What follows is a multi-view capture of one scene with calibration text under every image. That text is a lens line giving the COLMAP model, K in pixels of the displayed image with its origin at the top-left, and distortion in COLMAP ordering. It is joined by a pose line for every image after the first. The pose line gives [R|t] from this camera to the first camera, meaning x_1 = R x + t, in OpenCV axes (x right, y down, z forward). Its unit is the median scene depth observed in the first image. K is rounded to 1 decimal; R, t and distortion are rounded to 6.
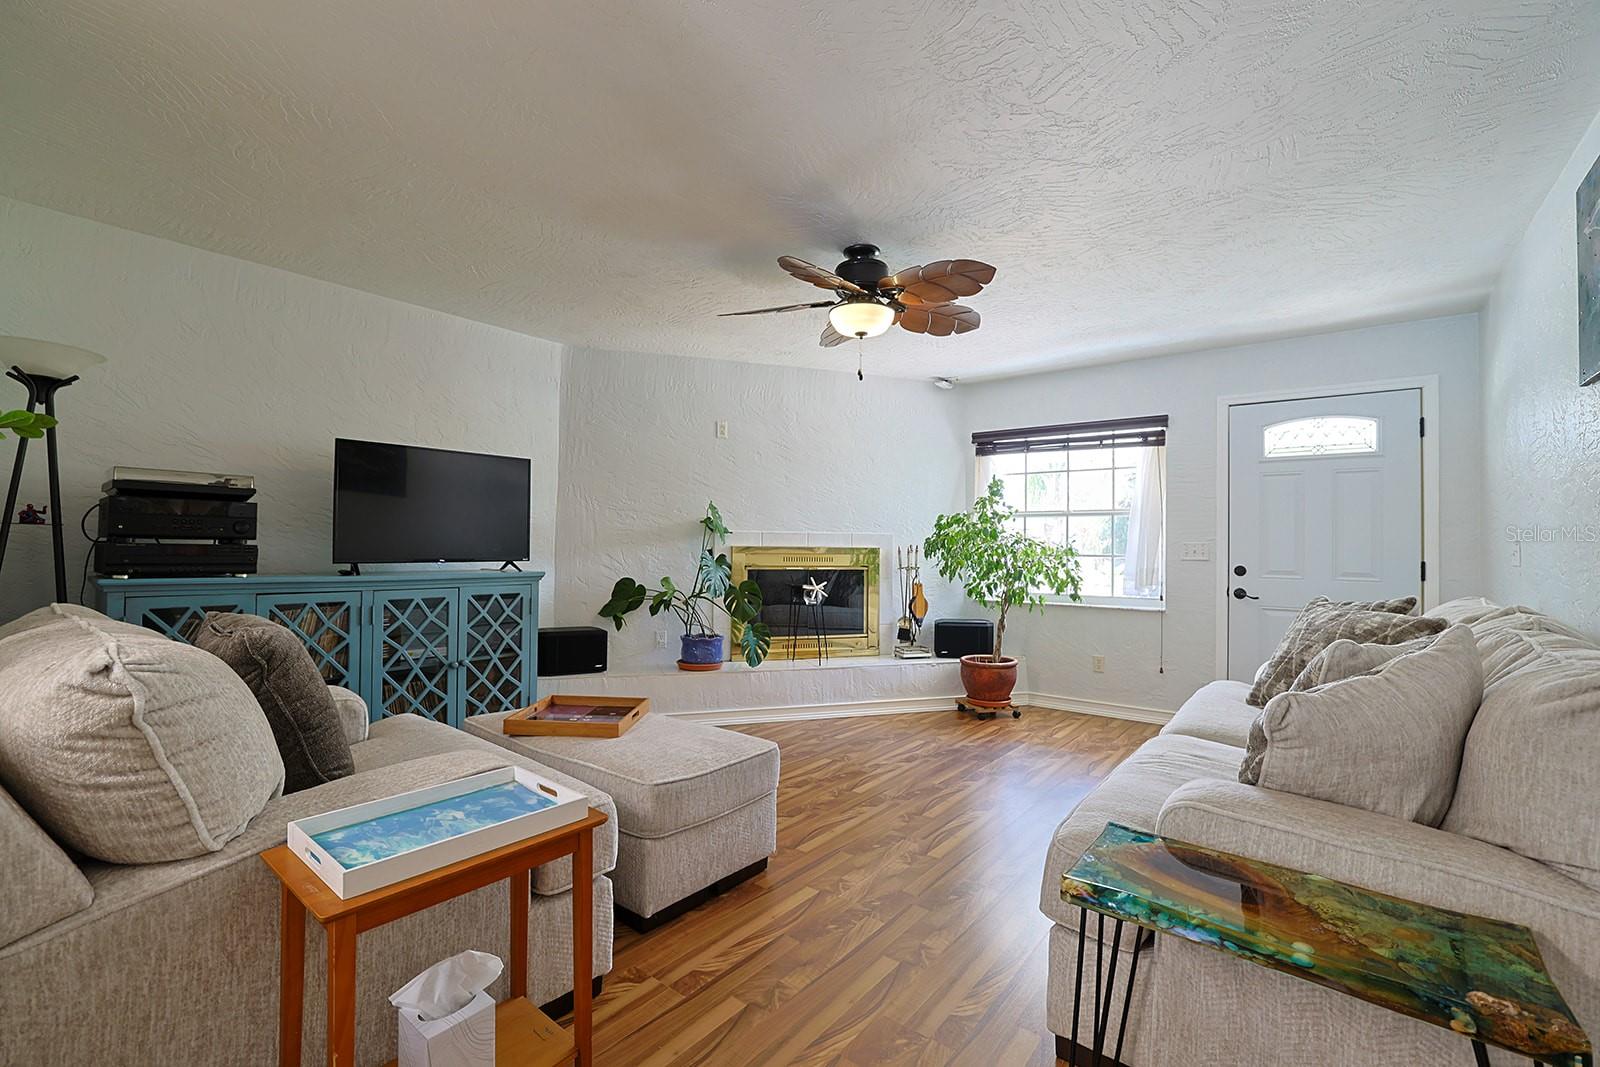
lens RADIAL K [[701.6, 0, 778.5], [0, 701.6, 525.9], [0, 0, 1]] dist [-0.029273, 0.001824]
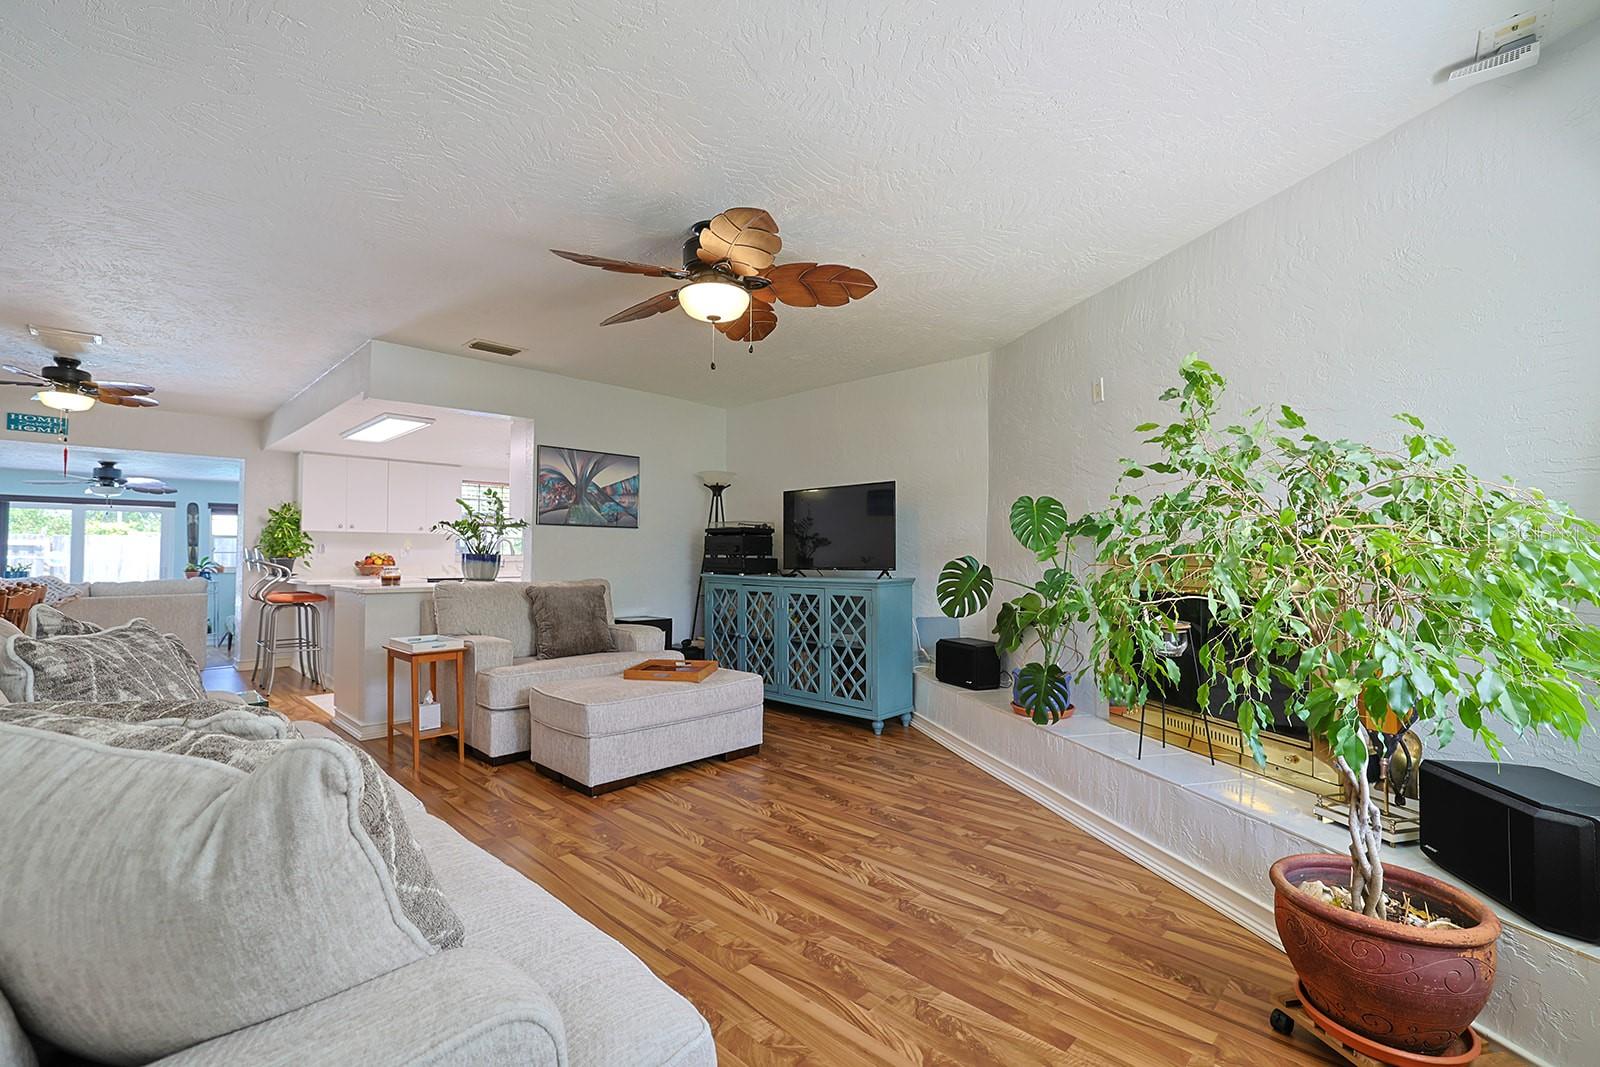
lens RADIAL K [[701.6, 0, 795.1], [0, 701.6, 546.4], [0, 0, 1]] dist [-0.029273, 0.001824]
pose [[-0.095451, -0.032879, -0.994891, 0.658820], [0.027689, 0.998980, -0.035670, 0.039505], [0.995049, -0.030953, -0.094443, 0.787824]]
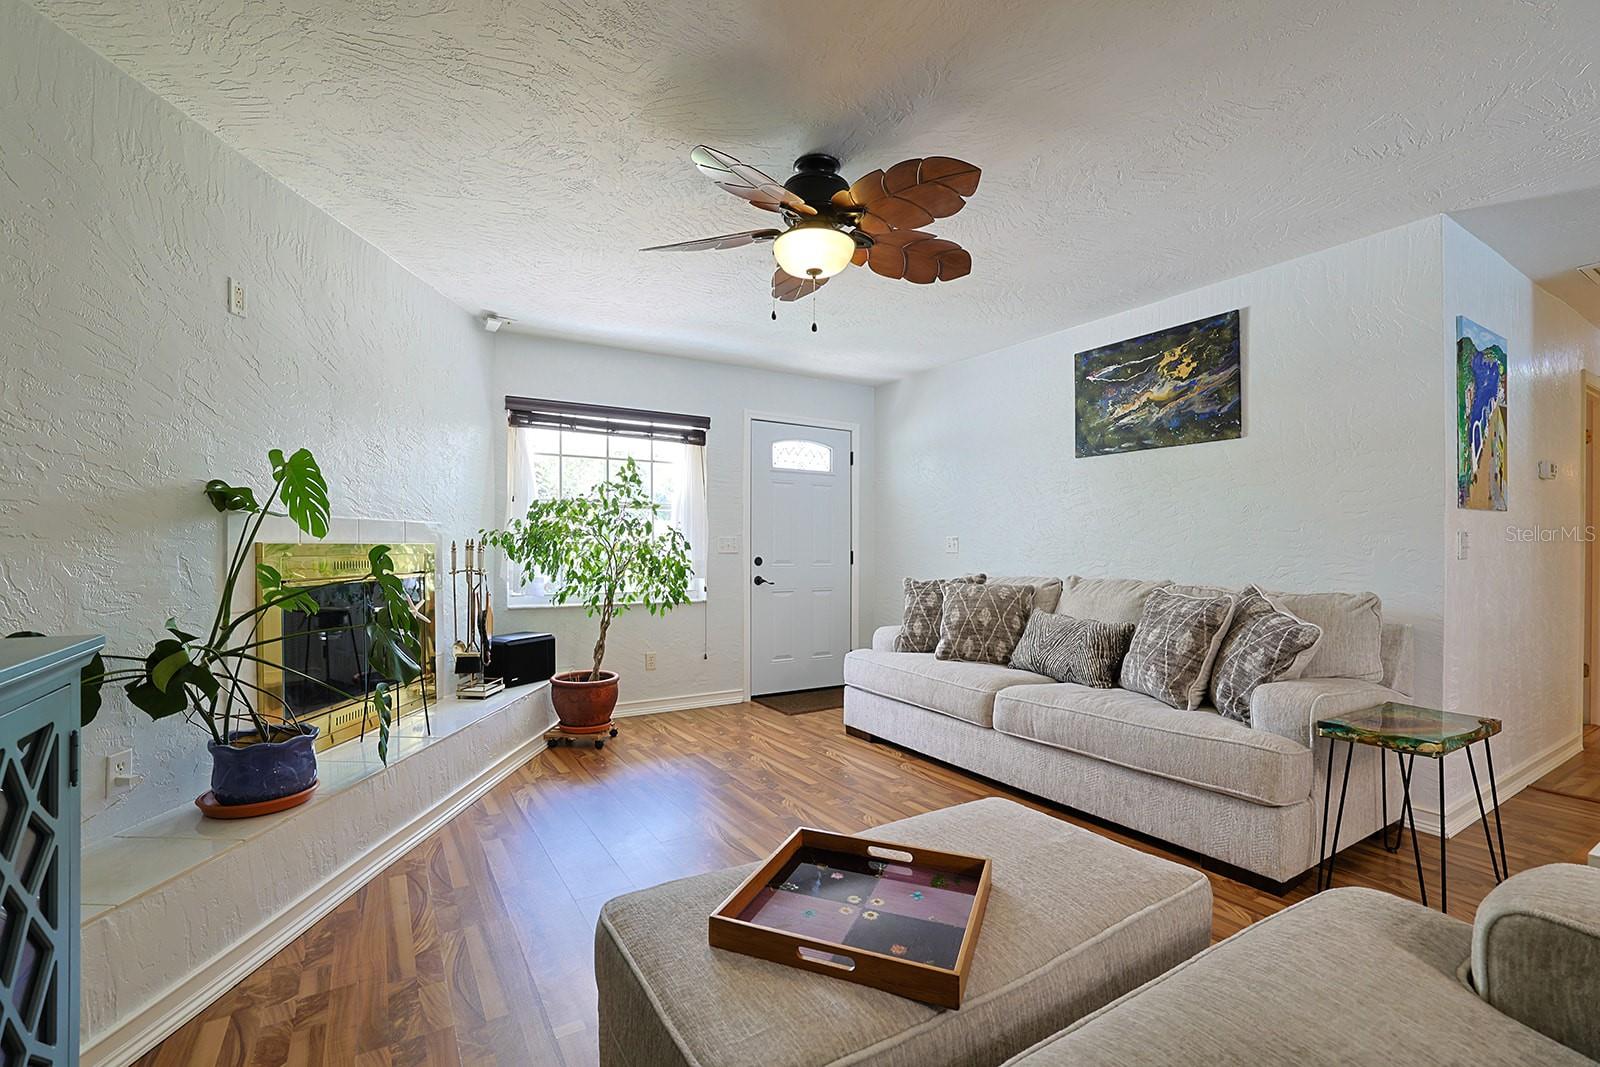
lens RADIAL K [[701.6, 0, 797.6], [0, 701.6, 545.1], [0, 0, 1]] dist [-0.029273, 0.001824]
pose [[0.330787, -0.008600, 0.943666, -0.414413], [-0.028283, 0.999419, 0.019023, 0.011766], [-0.943282, -0.032982, 0.330351, 0.503615]]
